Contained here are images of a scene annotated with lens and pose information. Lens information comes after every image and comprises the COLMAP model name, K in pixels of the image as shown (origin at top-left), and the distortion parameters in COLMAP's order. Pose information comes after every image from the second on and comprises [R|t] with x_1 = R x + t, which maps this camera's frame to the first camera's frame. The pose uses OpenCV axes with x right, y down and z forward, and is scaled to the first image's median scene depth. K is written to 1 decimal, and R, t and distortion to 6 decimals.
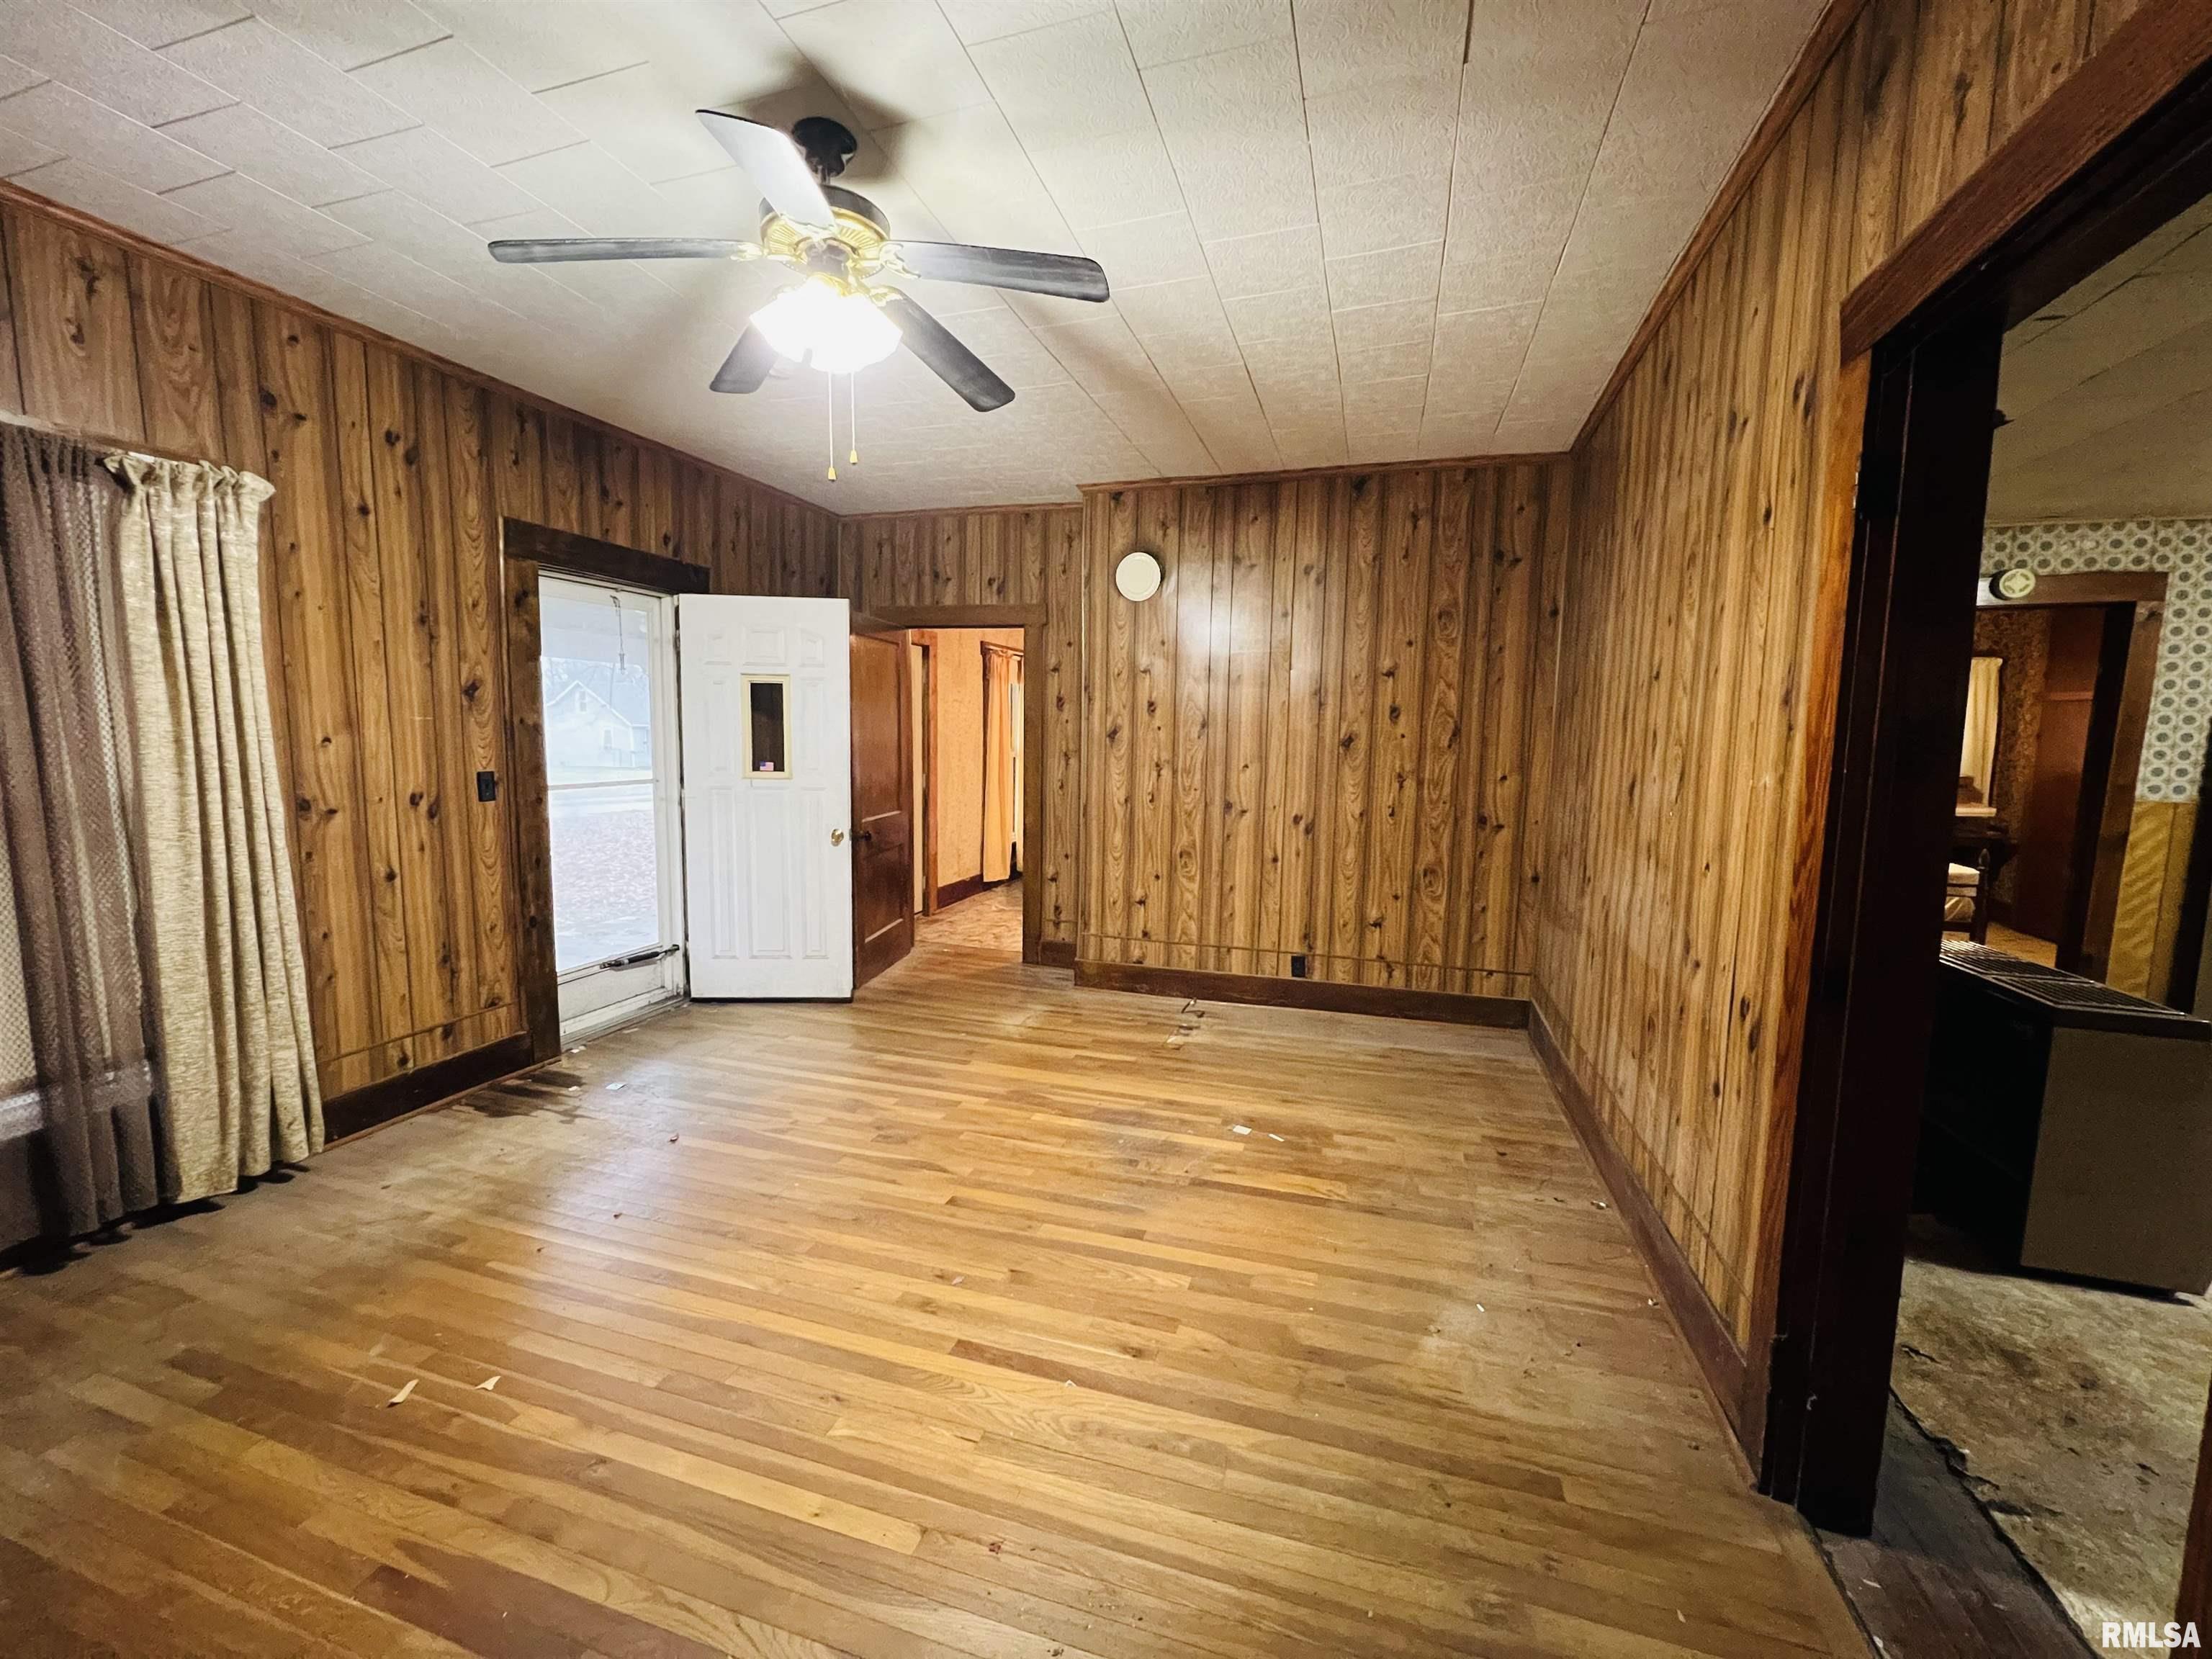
lens RADIAL K [[881.3, 0, 1107.2], [0, 881.3, 824.5], [0, 0, 1]] dist [0.001807, -0.000399]
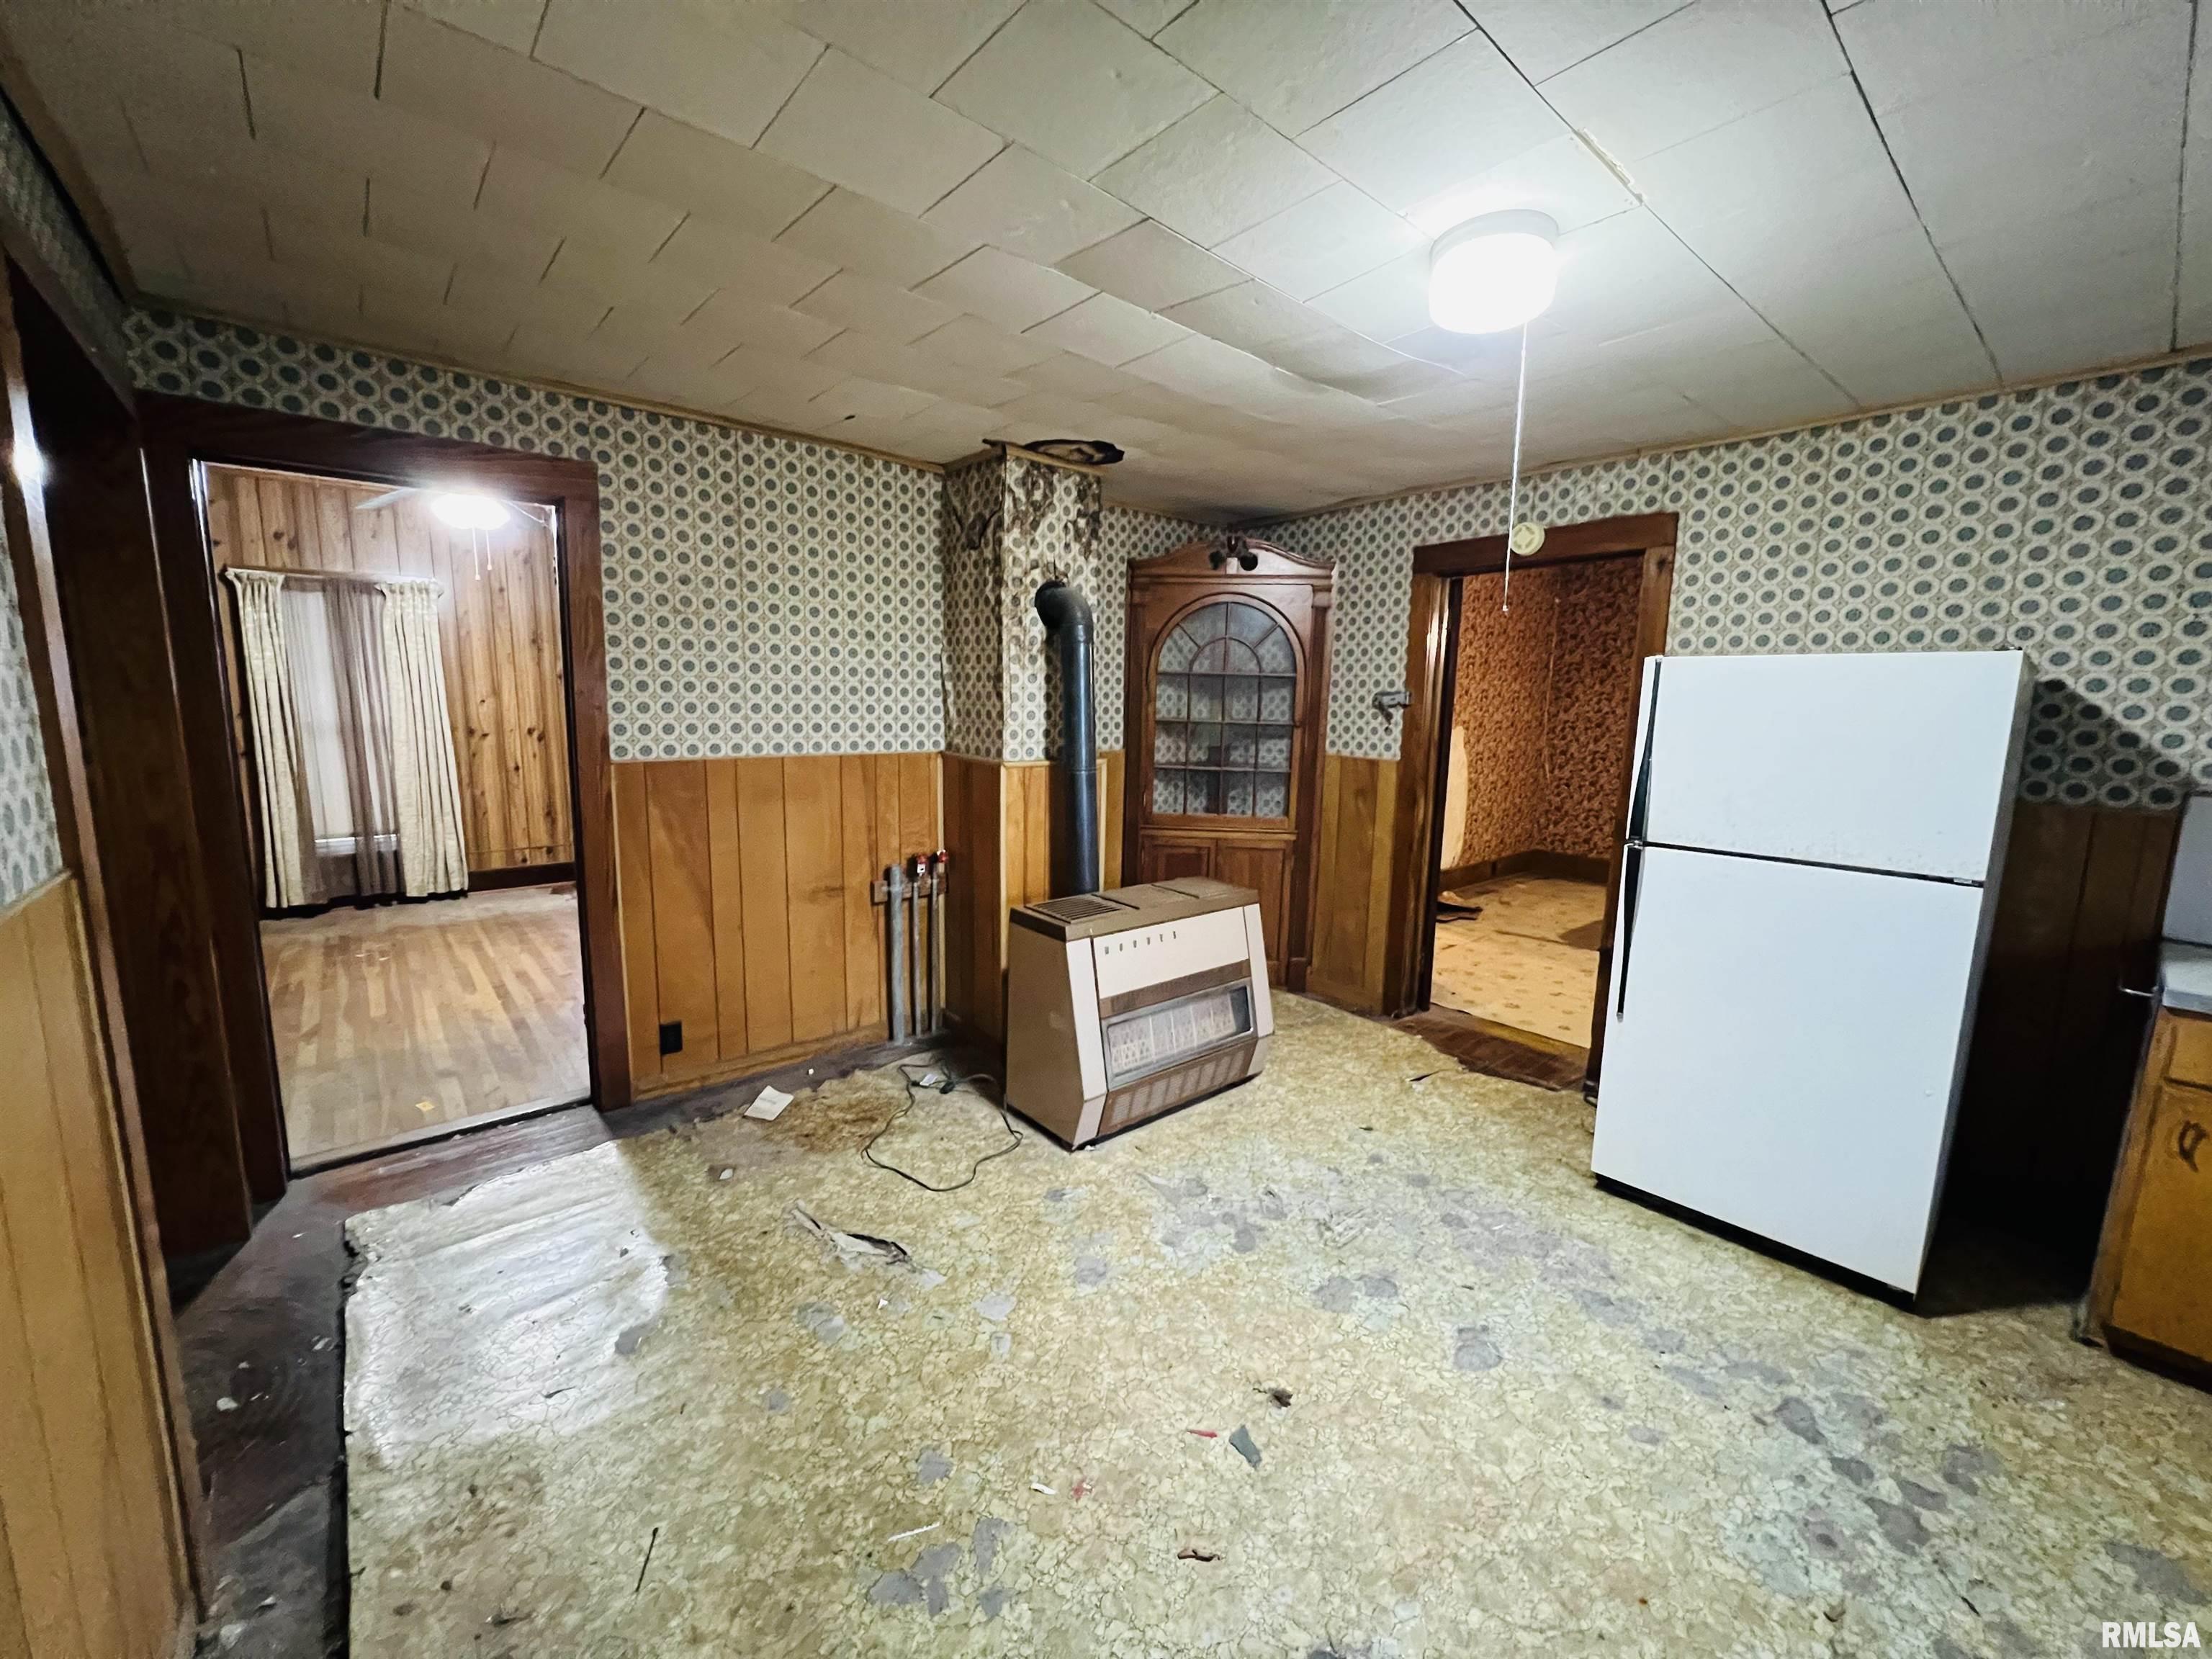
lens RADIAL K [[881.3, 0, 1101.7], [0, 881.3, 830.1], [0, 0, 1]] dist [0.001807, -0.000399]
pose [[0.850925, 0.078547, -0.519381, 1.186017], [-0.057647, 0.996749, 0.056293, 0.006791], [0.522114, -0.017961, 0.852687, -0.030770]]
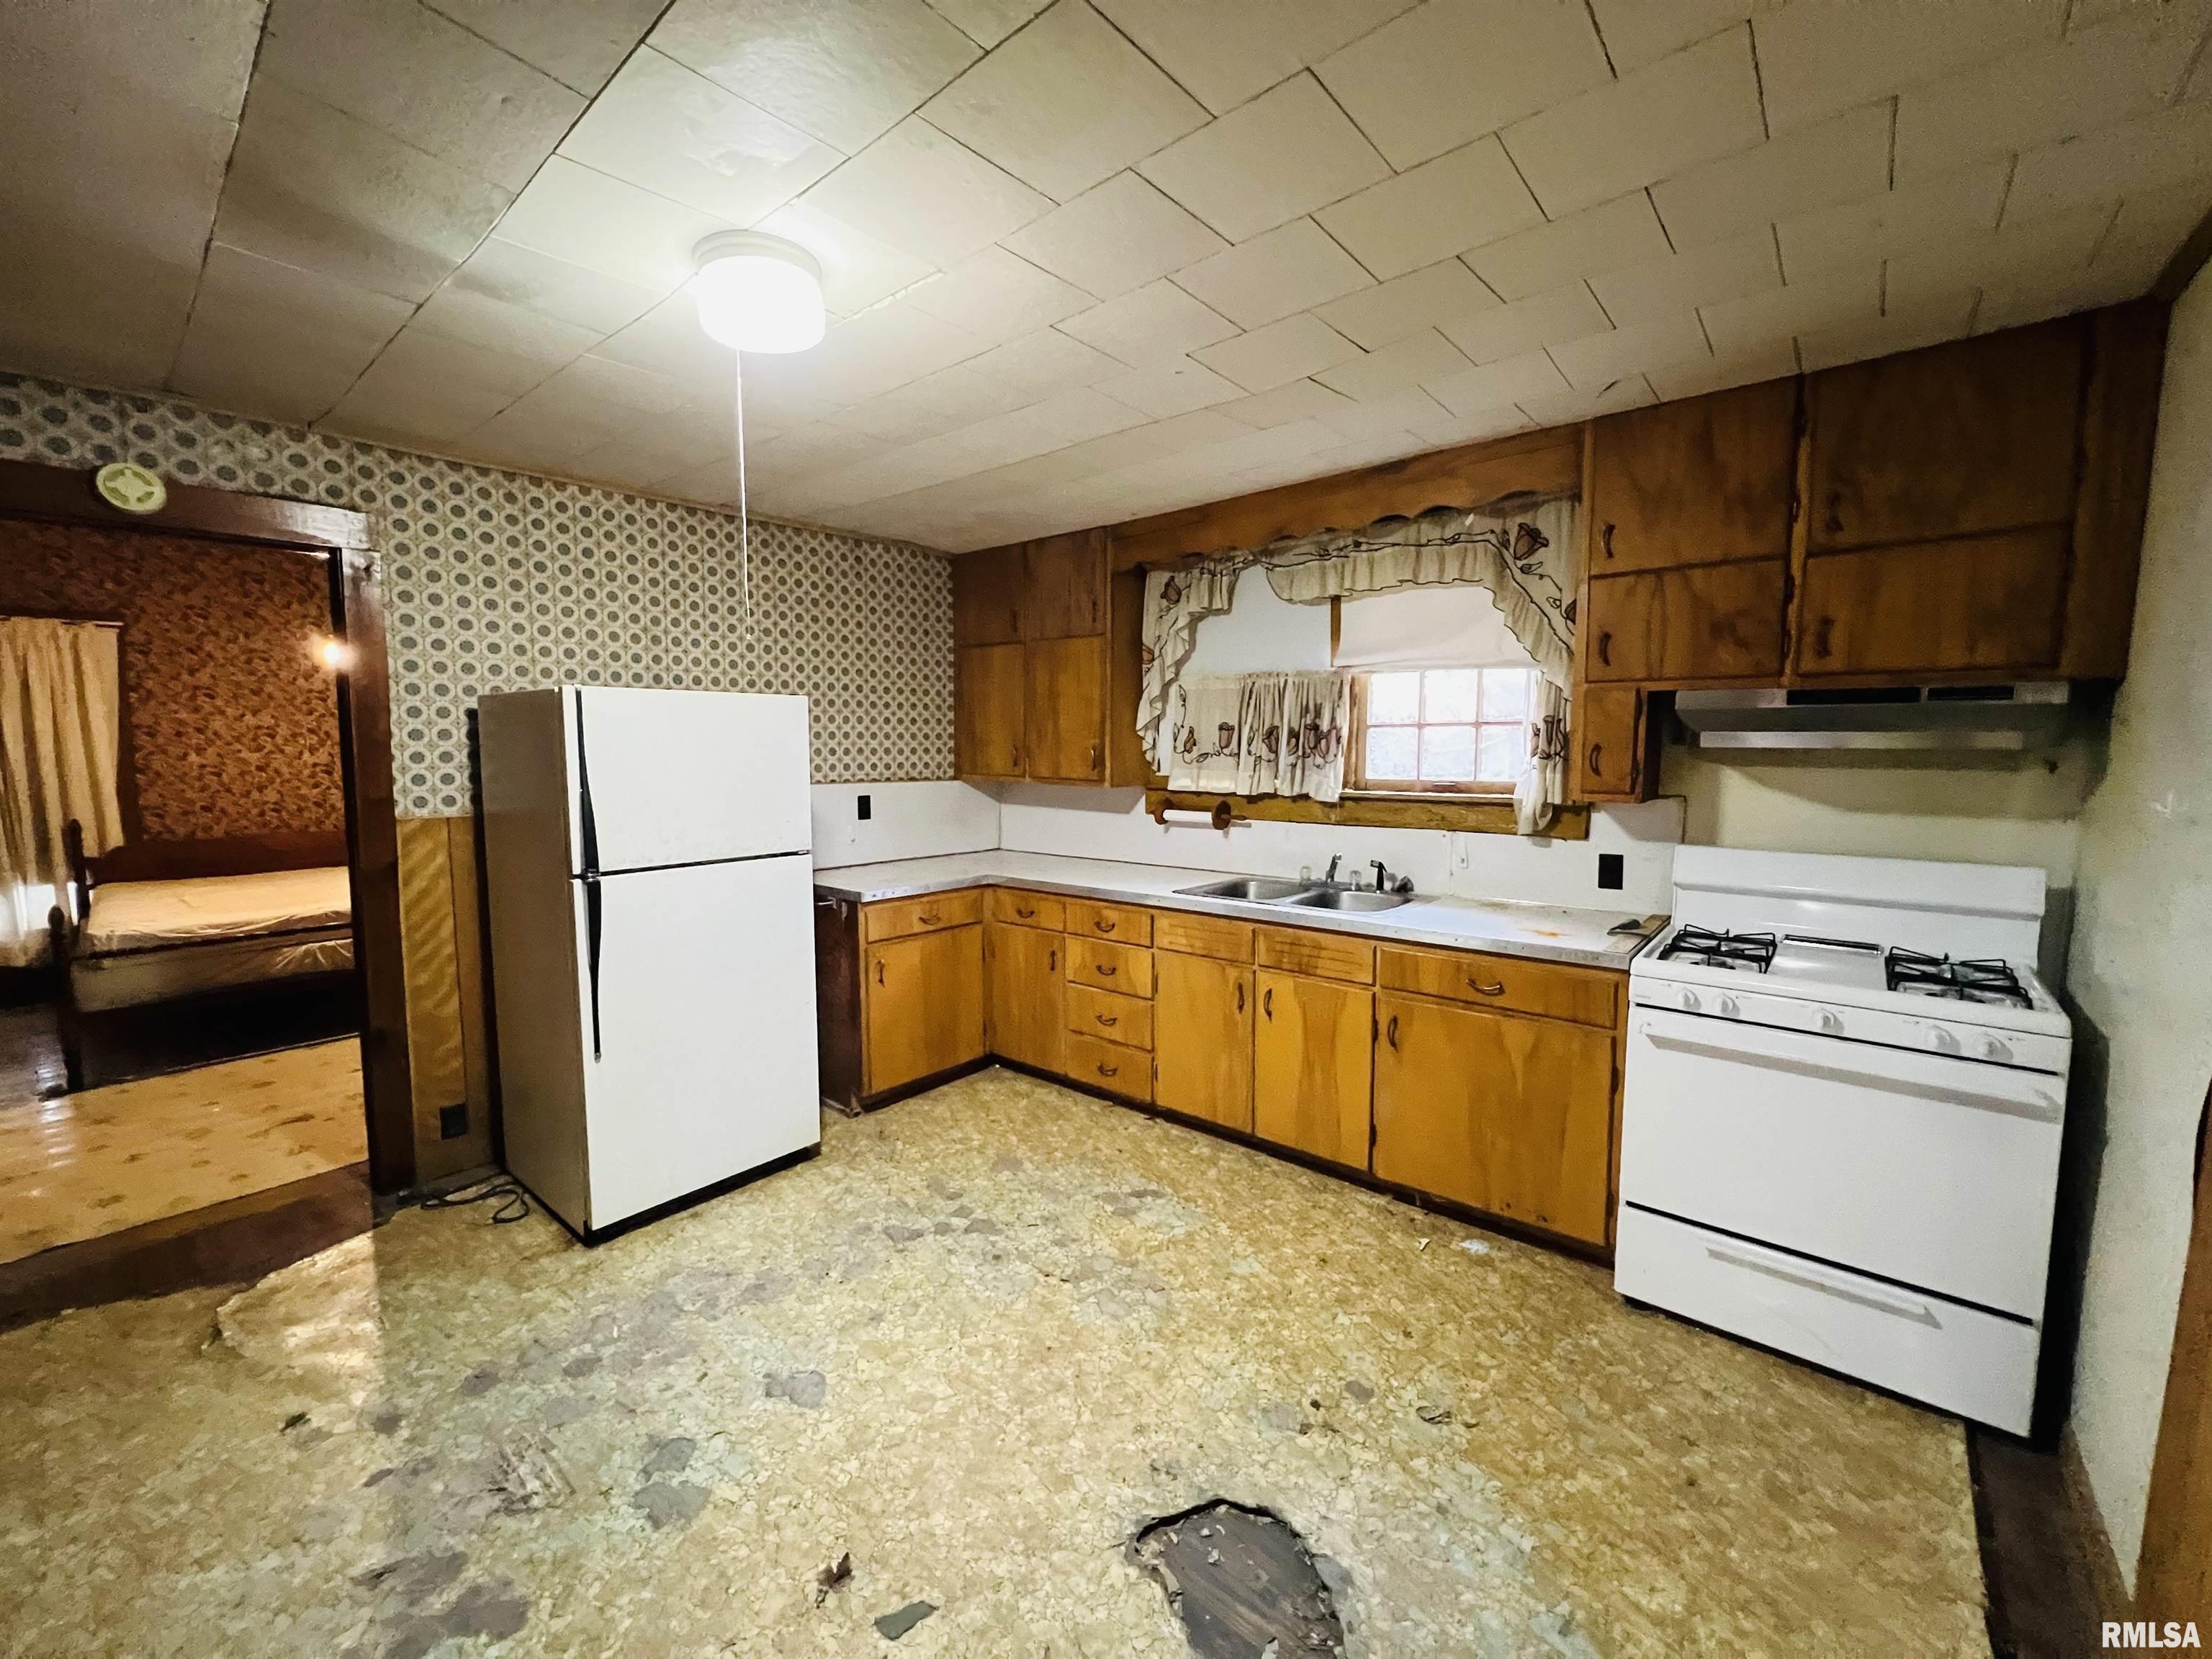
lens RADIAL K [[881.3, 0, 1097.7], [0, 881.3, 828.0], [0, 0, 1]] dist [0.001807, -0.000399]
pose [[0.395613, -0.107713, 0.912079, 0.726218], [0.098622, 0.992339, 0.074414, -0.016769], [-0.913107, 0.060512, 0.403205, 0.152433]]
